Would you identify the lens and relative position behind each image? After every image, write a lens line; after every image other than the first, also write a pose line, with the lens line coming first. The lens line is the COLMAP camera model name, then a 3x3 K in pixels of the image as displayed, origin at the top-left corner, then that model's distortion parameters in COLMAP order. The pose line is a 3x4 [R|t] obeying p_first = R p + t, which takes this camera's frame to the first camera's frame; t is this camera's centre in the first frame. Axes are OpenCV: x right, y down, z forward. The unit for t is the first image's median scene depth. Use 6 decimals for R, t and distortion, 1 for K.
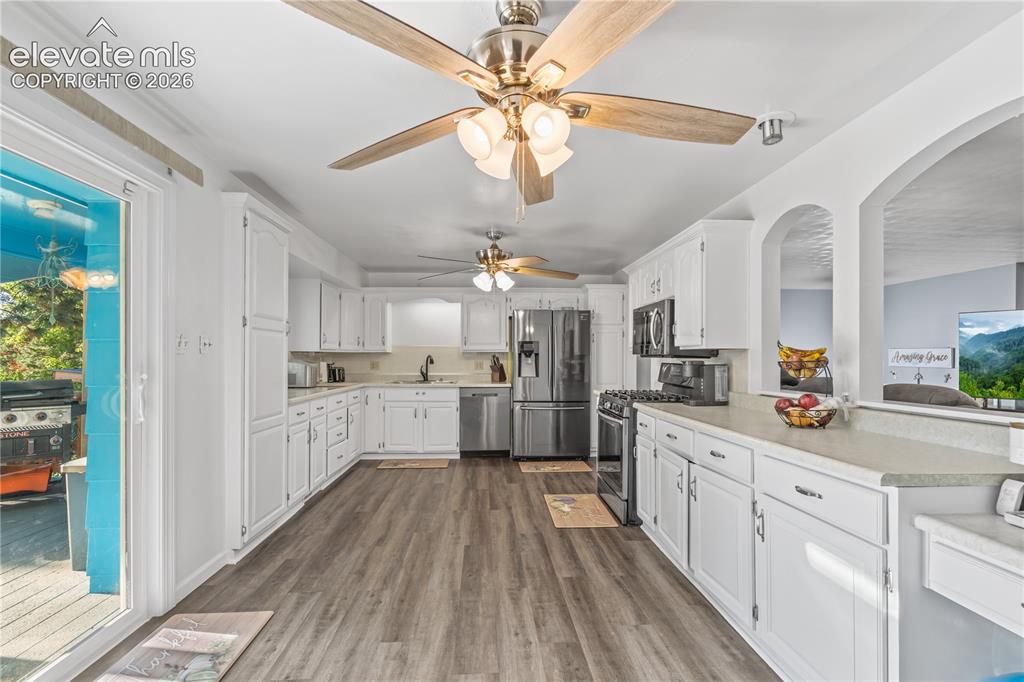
lens RADIAL K [[446.1, 0, 515.5], [0, 446.1, 357.0], [0, 0, 1]] dist [-0.000618, 0.000258]
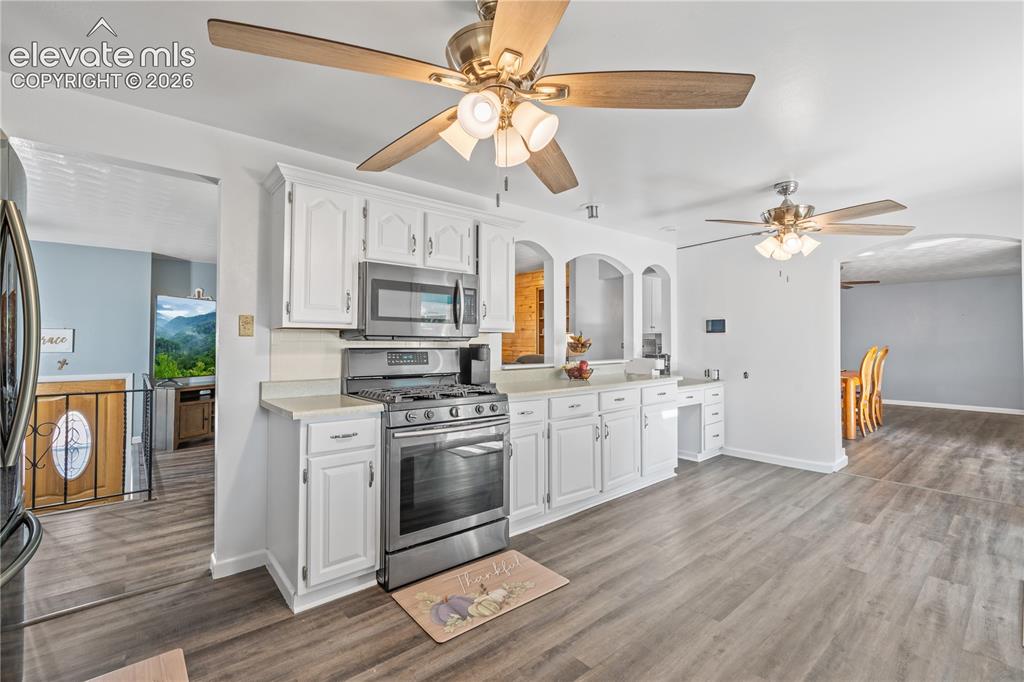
lens RADIAL K [[451.8, 0, 514.0], [0, 451.8, 333.8], [0, 0, 1]] dist [-0.001106, -0.000071]
pose [[-0.591477, 0.011663, 0.806237, -0.398363], [-0.005804, 0.999808, -0.018721, 0.003986], [-0.806301, -0.015753, -0.591296, 1.368391]]
